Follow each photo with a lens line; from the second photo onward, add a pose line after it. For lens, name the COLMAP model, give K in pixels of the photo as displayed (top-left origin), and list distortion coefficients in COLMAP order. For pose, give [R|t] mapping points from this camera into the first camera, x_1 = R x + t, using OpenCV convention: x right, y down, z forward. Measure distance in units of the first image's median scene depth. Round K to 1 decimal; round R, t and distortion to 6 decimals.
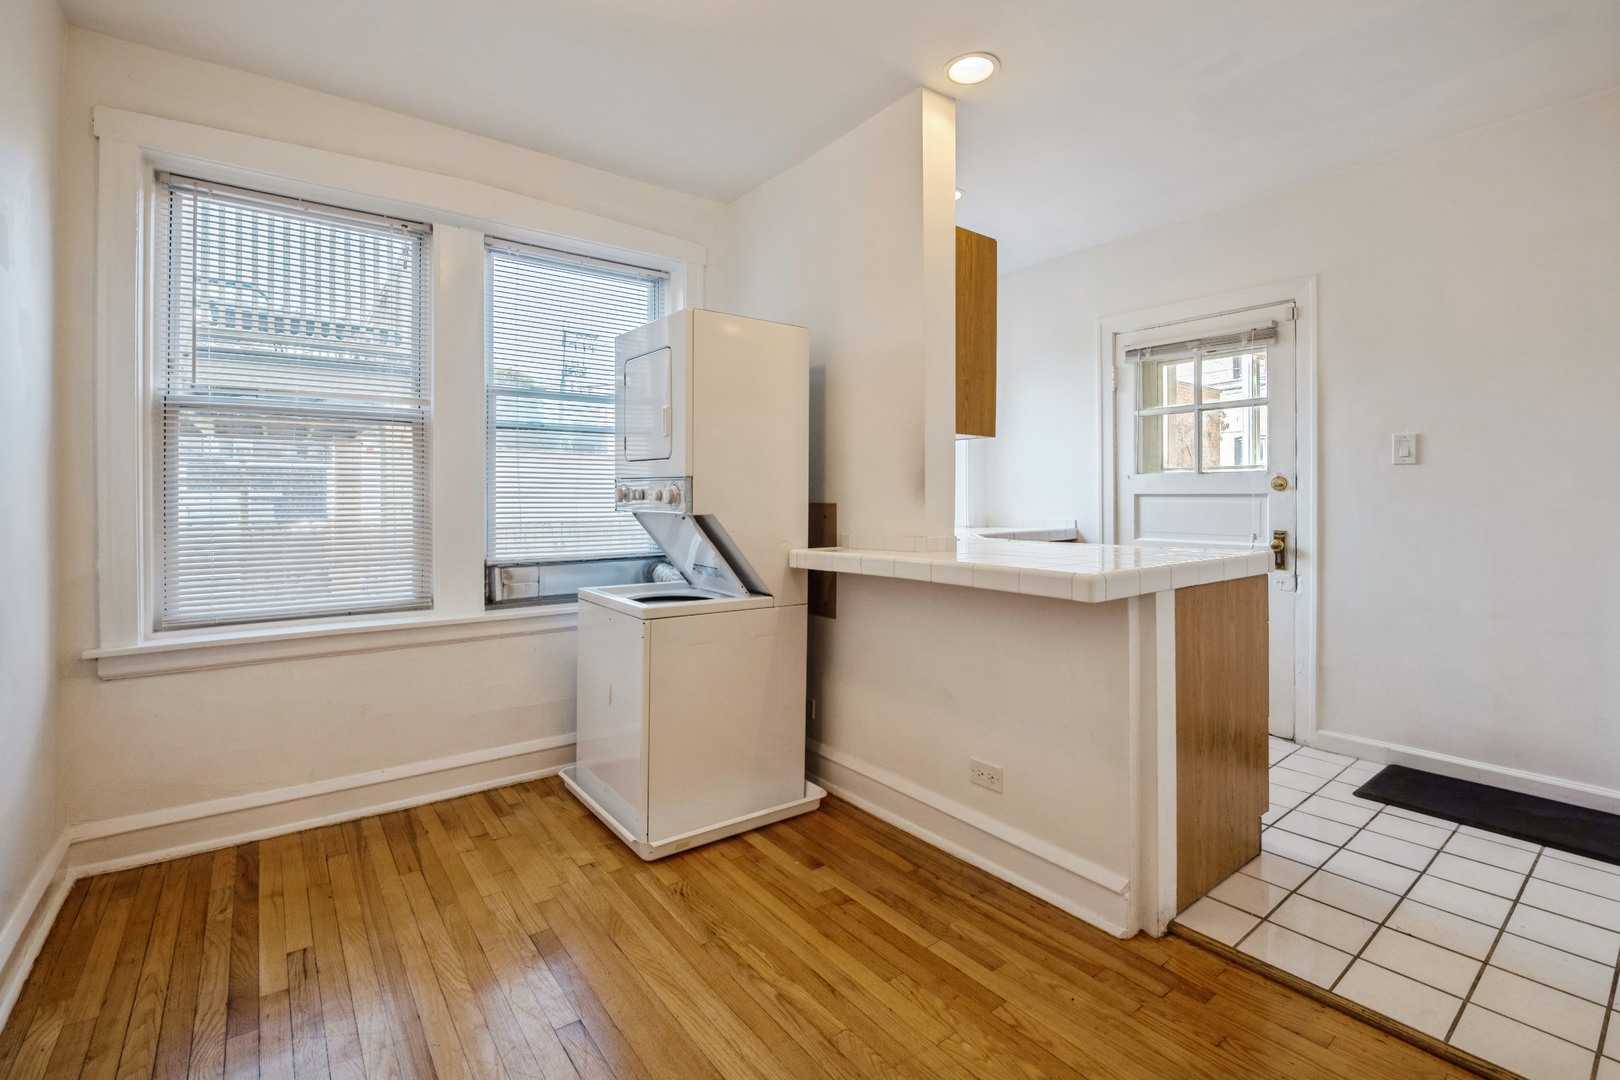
lens RADIAL K [[718.2, 0, 807.3], [0, 718.2, 499.7], [0, 0, 1]] dist [-0.016585, 0.000403]
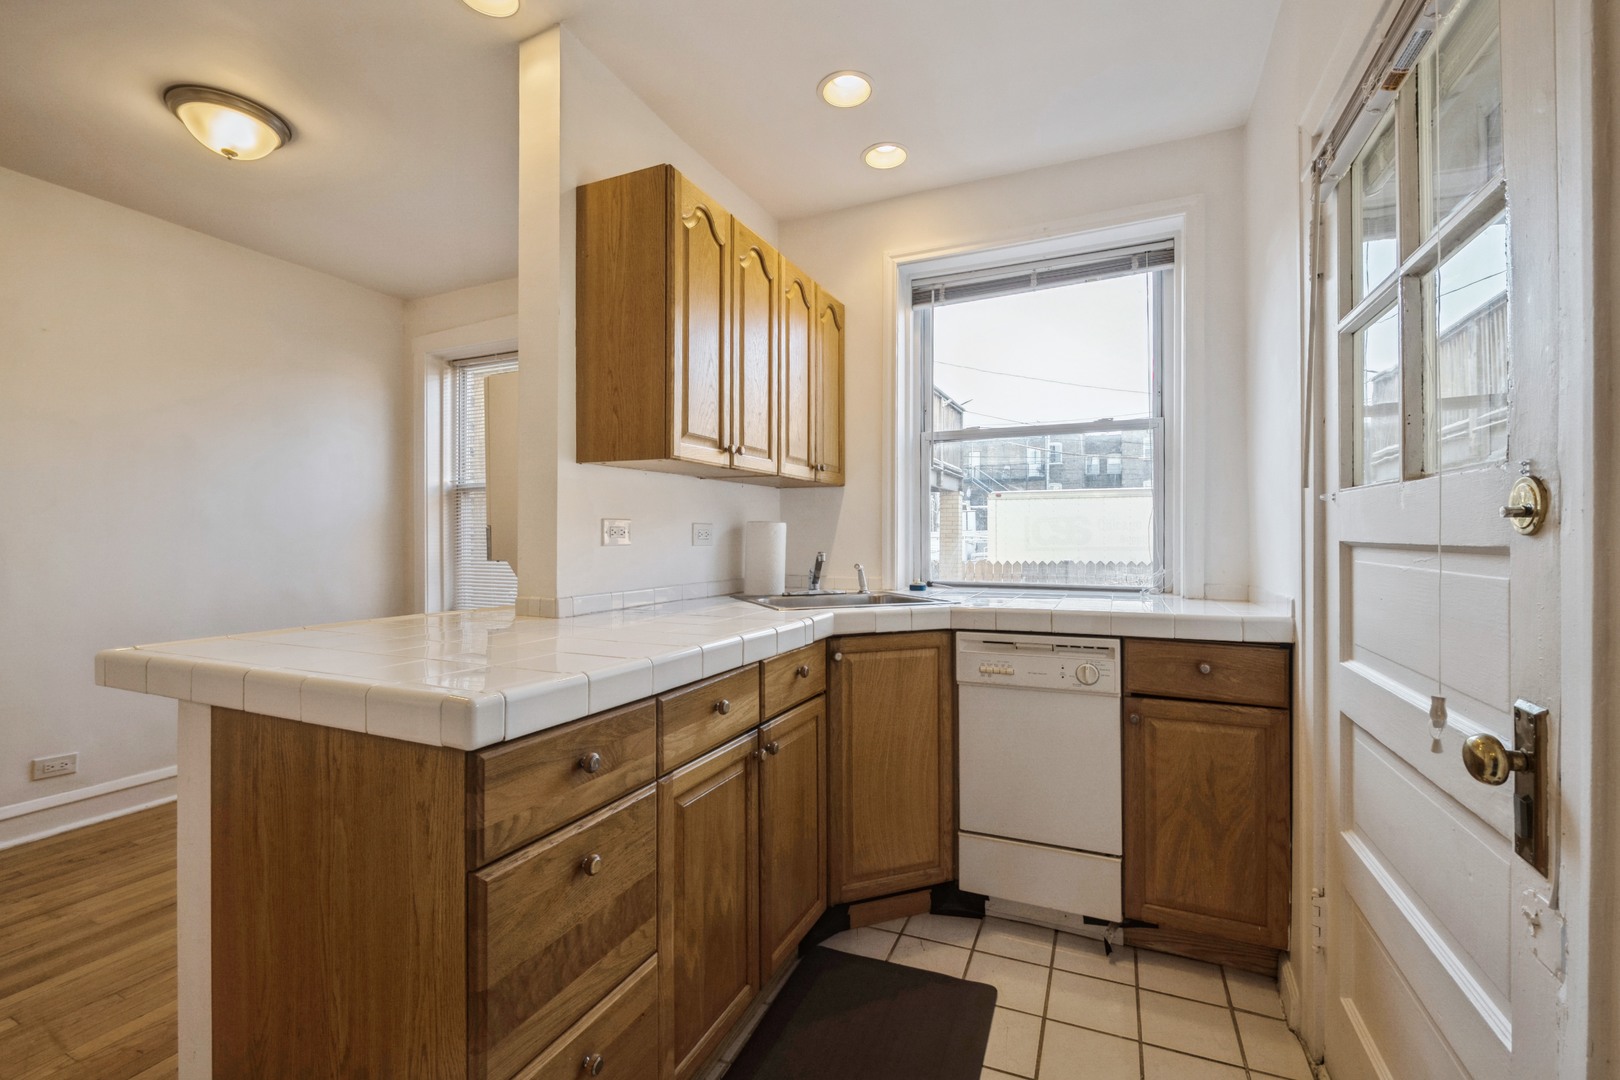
lens RADIAL K [[684.1, 0, 811.4], [0, 684.1, 535.9], [0, 0, 1]] dist [0.006496, -0.007832]
pose [[0.480471, -0.001473, -0.877009, 1.039890], [0.000686, 0.999999, -0.001304, -0.016837], [0.877010, 0.000025, 0.480472, 0.946308]]
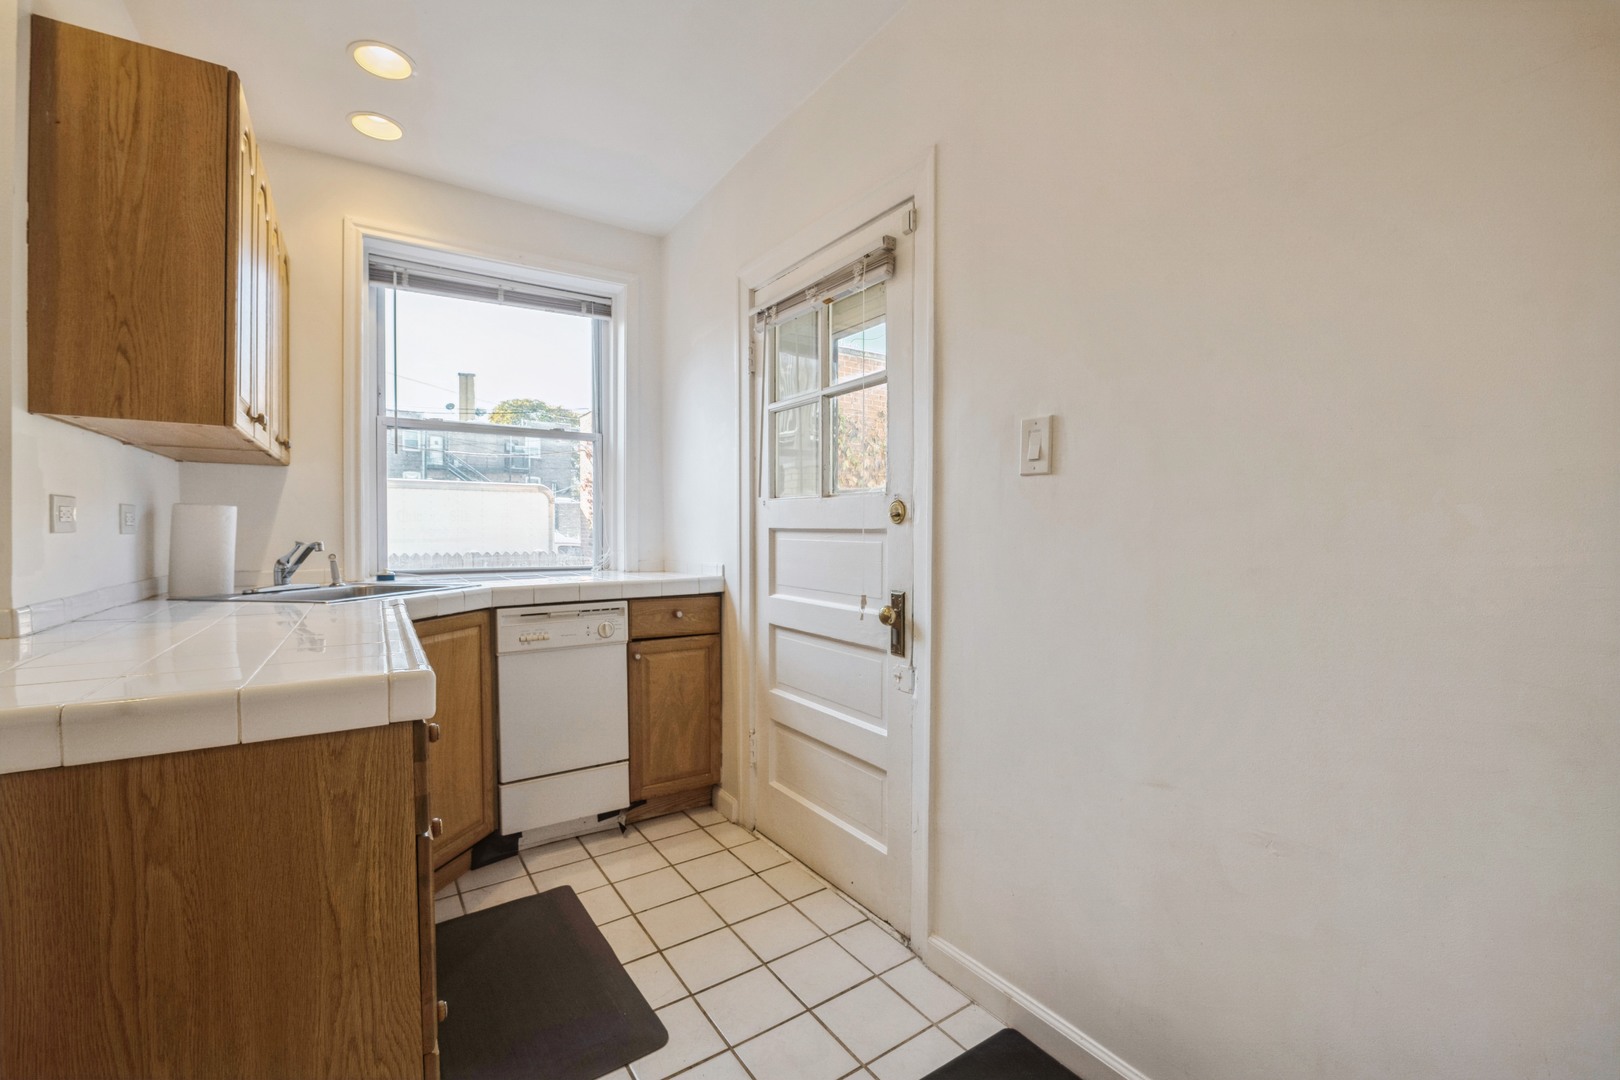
lens RADIAL K [[678.2, 0, 810.0], [0, 678.2, 540.0], [0, 0, 1]] dist [-0.015923, -0.000116]
pose [[0.998031, 0.003505, -0.062622, 0.870006], [-0.002579, 0.999886, 0.014856, -0.010033], [0.062667, -0.014665, 0.997927, 0.597314]]
